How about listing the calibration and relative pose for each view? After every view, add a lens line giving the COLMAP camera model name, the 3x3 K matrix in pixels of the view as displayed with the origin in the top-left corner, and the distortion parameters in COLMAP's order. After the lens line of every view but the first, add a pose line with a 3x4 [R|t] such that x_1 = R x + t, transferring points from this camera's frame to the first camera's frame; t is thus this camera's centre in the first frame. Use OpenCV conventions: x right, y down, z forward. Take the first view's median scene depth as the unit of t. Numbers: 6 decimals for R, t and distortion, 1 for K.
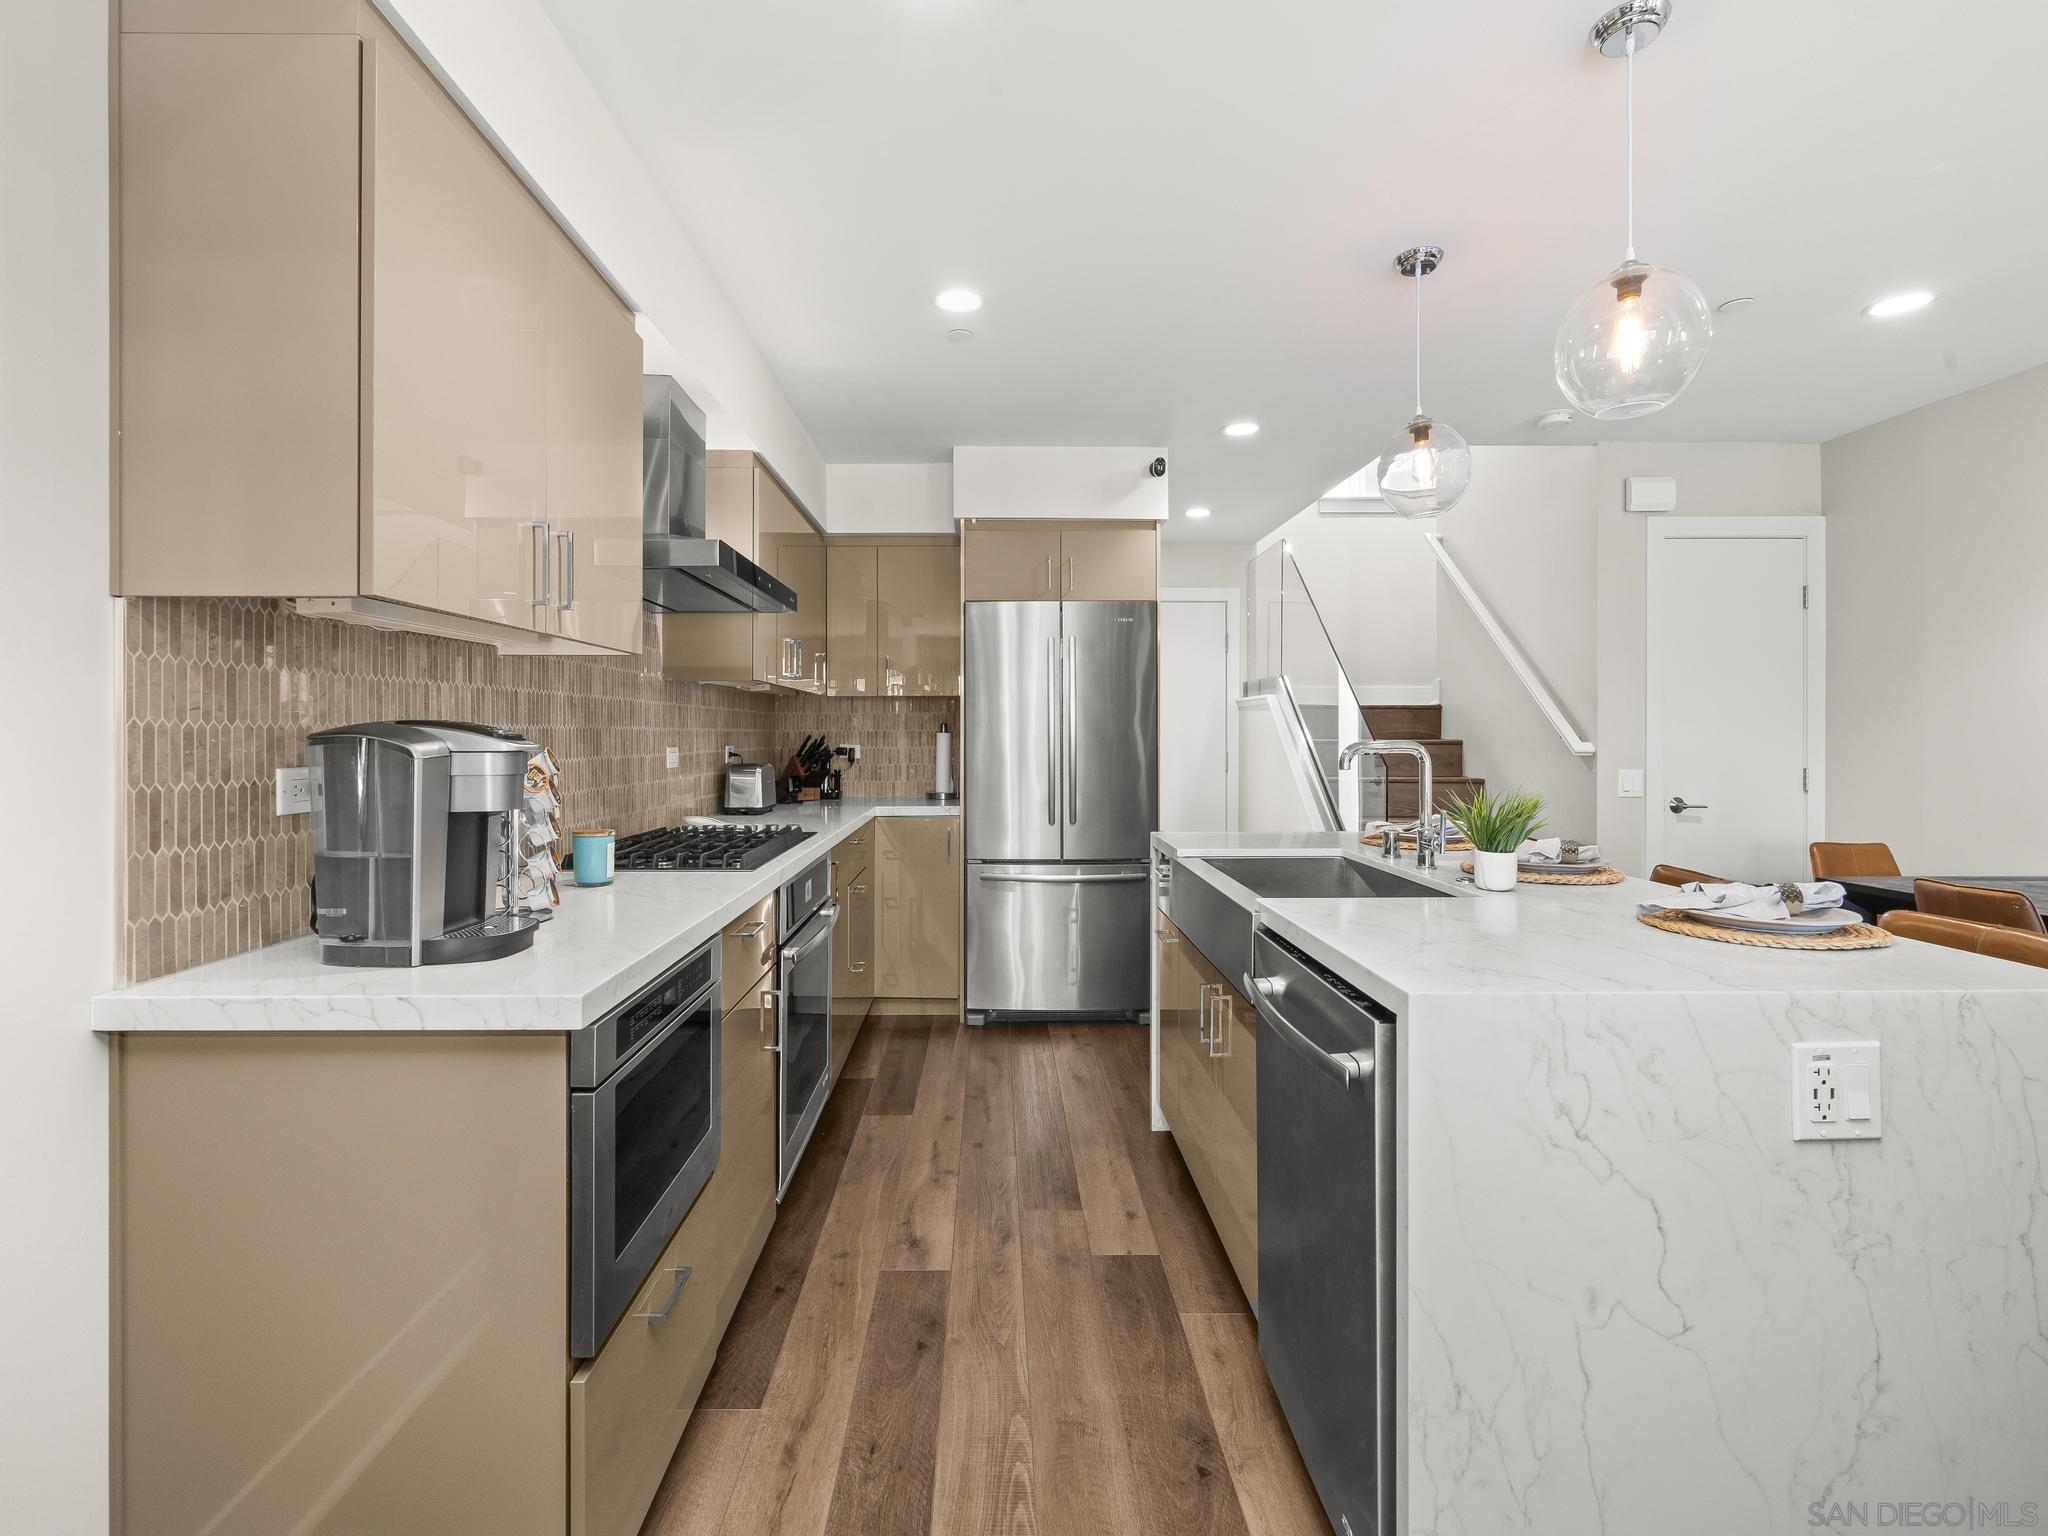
lens RADIAL K [[925.3, 0, 991.9], [0, 925.3, 732.2], [0, 0, 1]] dist [-0.002888, 0.000990]
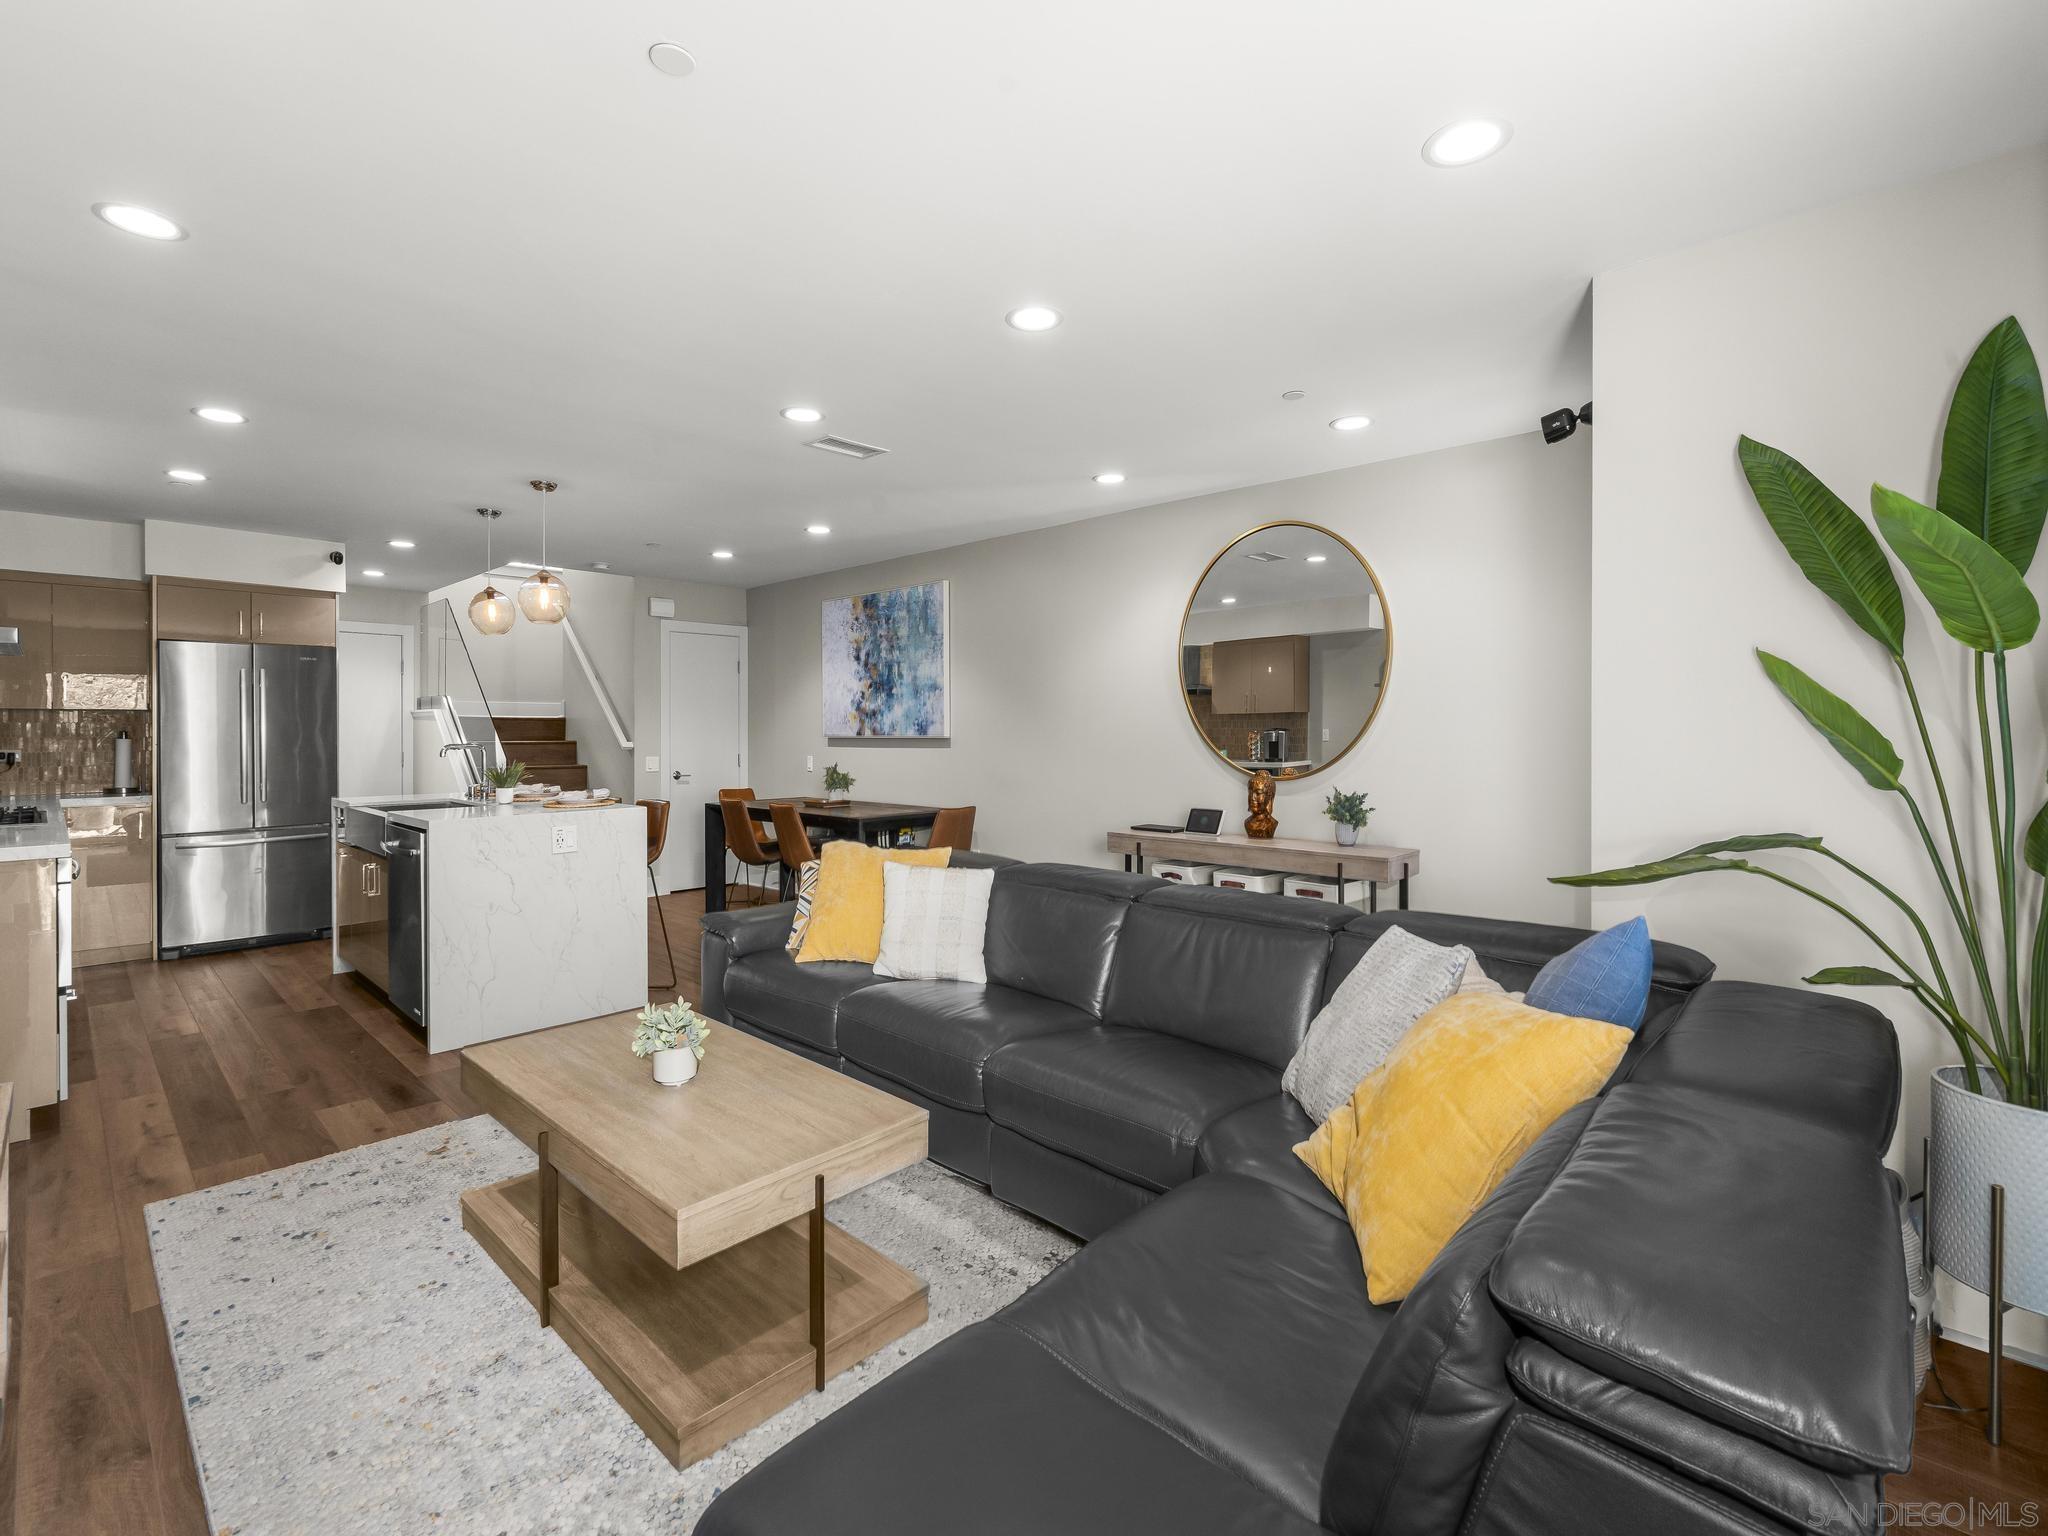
lens RADIAL K [[925.3, 0, 1029.5], [0, 925.3, 733.2], [0, 0, 1]] dist [-0.002888, 0.000990]
pose [[0.681877, -0.004045, 0.731456, -0.189278], [0.001480, 0.999990, 0.004150, -0.015983], [-0.731466, -0.001747, 0.681876, -1.056799]]
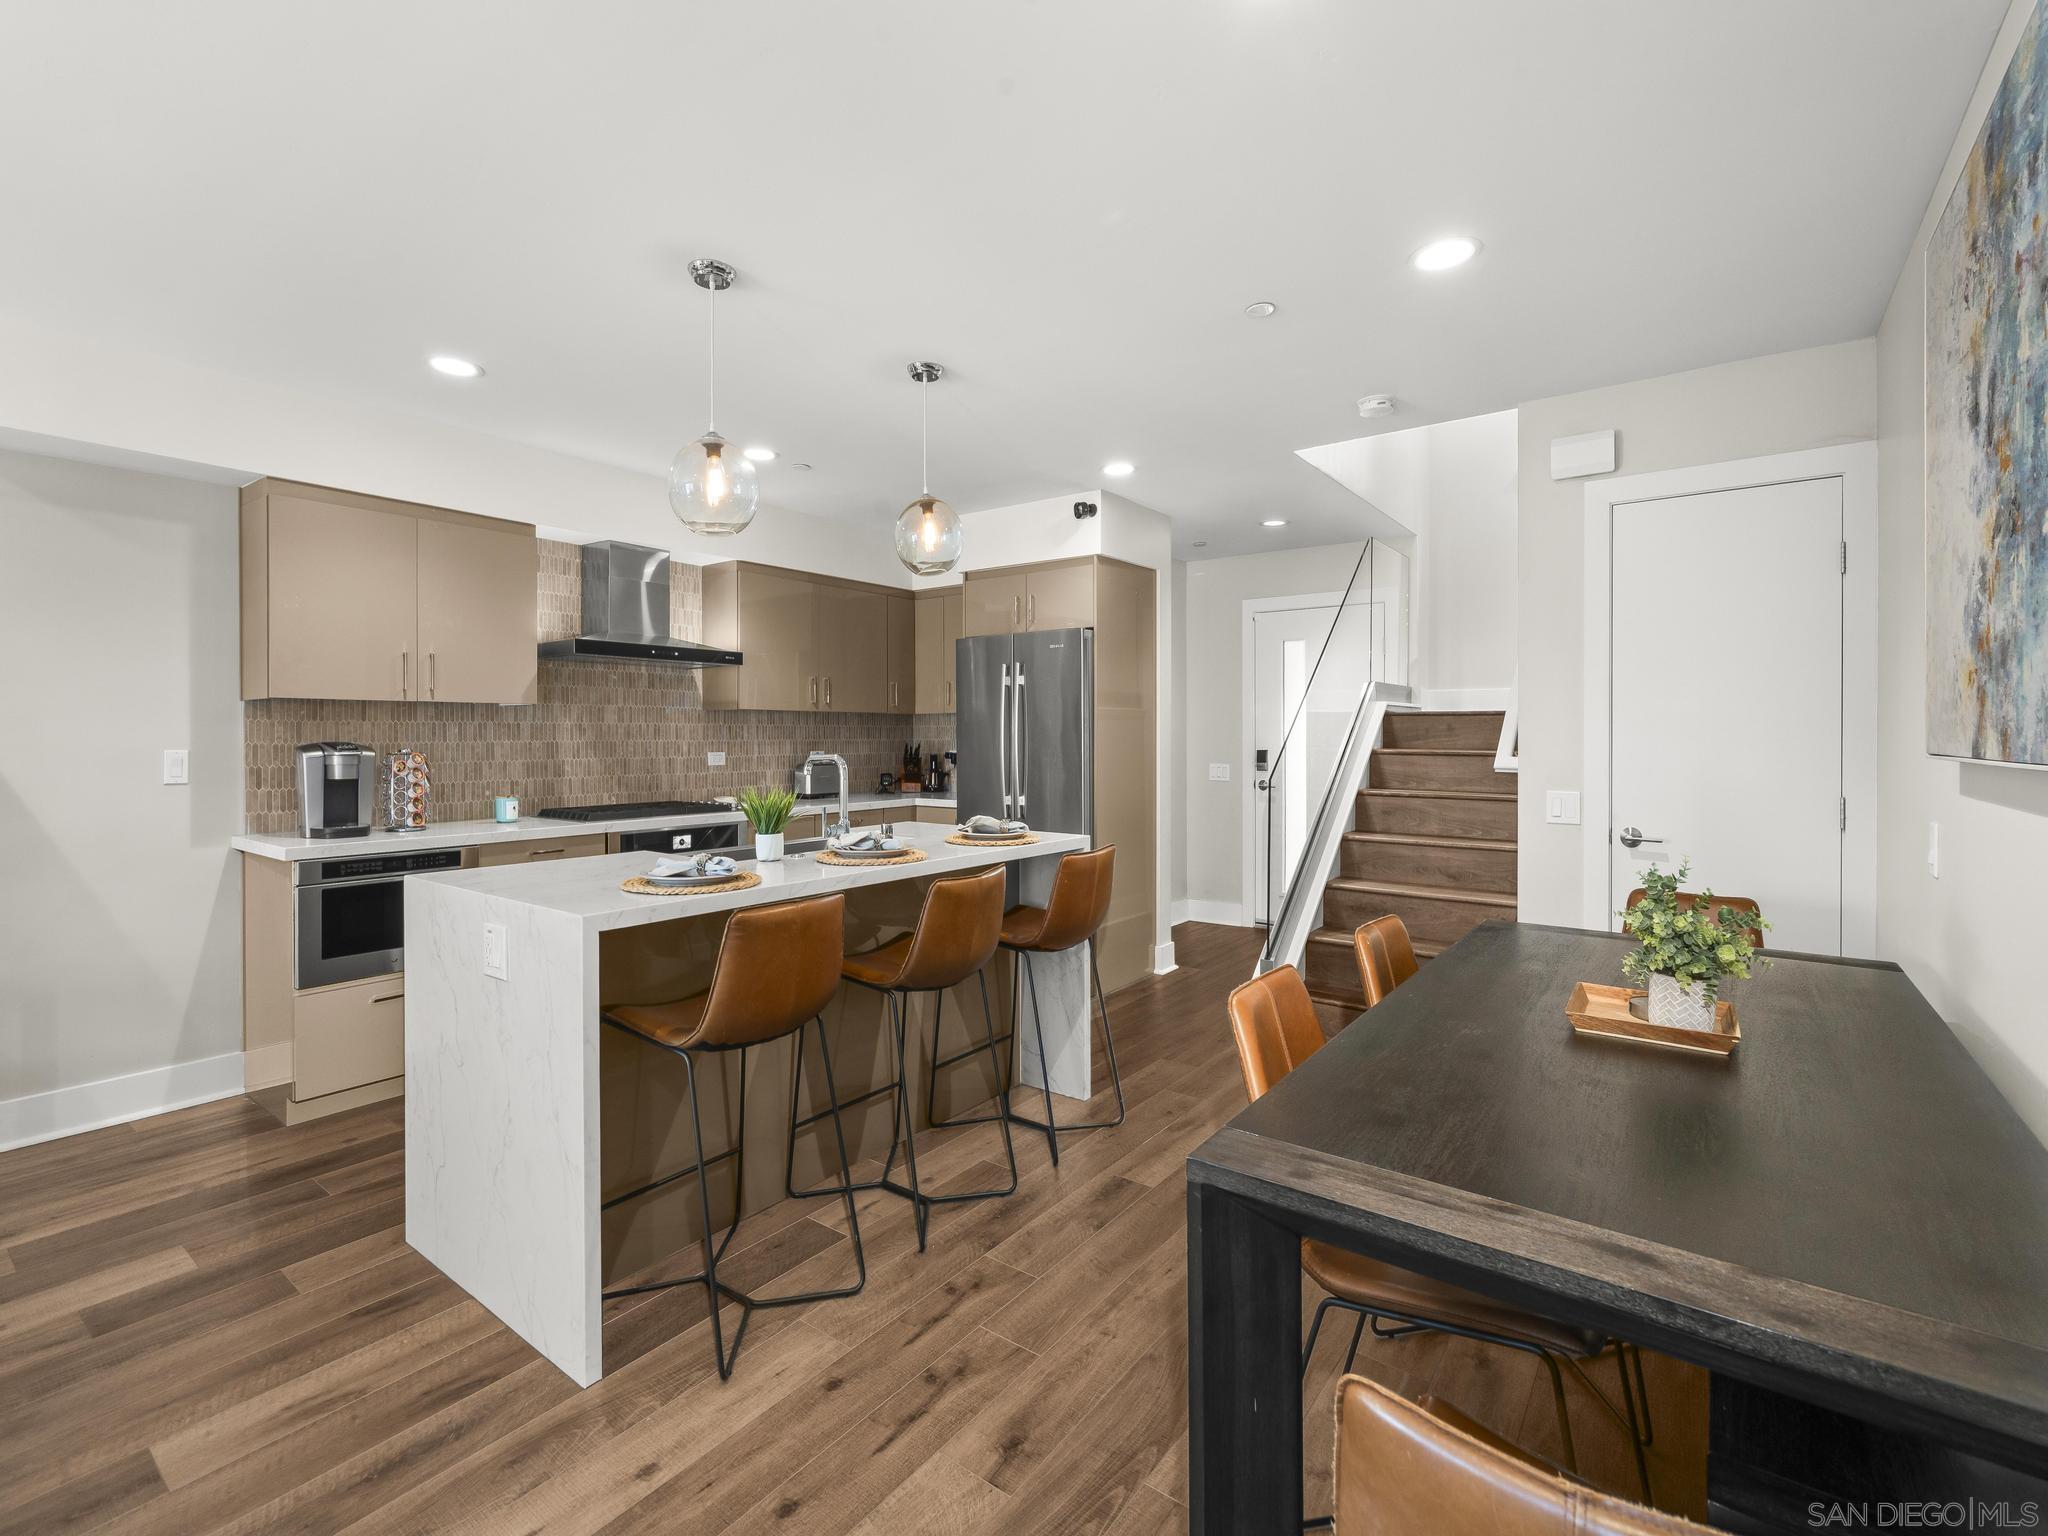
lens RADIAL K [[925.3, 0, 1027.2], [0, 925.3, 736.1], [0, 0, 1]] dist [-0.002888, 0.000990]
pose [[0.796090, 0.000659, -0.605178, 1.066717], [0.001102, 0.999996, 0.002538, -0.014895], [0.605178, -0.002687, 0.796086, 0.068292]]
